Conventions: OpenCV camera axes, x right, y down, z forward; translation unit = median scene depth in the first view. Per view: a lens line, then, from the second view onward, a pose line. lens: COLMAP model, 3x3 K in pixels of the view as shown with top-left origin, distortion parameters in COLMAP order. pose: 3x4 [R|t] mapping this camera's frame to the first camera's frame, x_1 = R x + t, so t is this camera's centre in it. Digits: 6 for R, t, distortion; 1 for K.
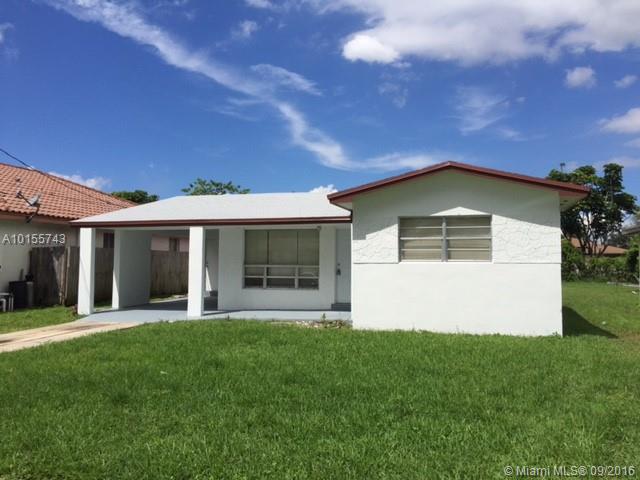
lens RADIAL K [[552.9, 0, 320.0], [0, 552.9, 240.0], [0, 0, 1]] dist [0.049253, -0.005872]
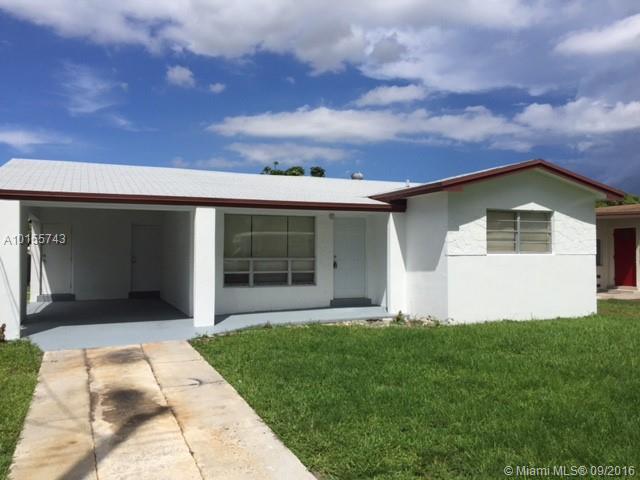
lens RADIAL K [[552.9, 0, 320.0], [0, 552.9, 240.0], [0, 0, 1]] dist [0.049253, -0.005872]
pose [[0.778368, 0.010417, 0.627722, -0.683372], [-0.022306, 0.999690, 0.011069, 0.009312], [-0.627412, -0.022618, 0.778359, 0.379421]]
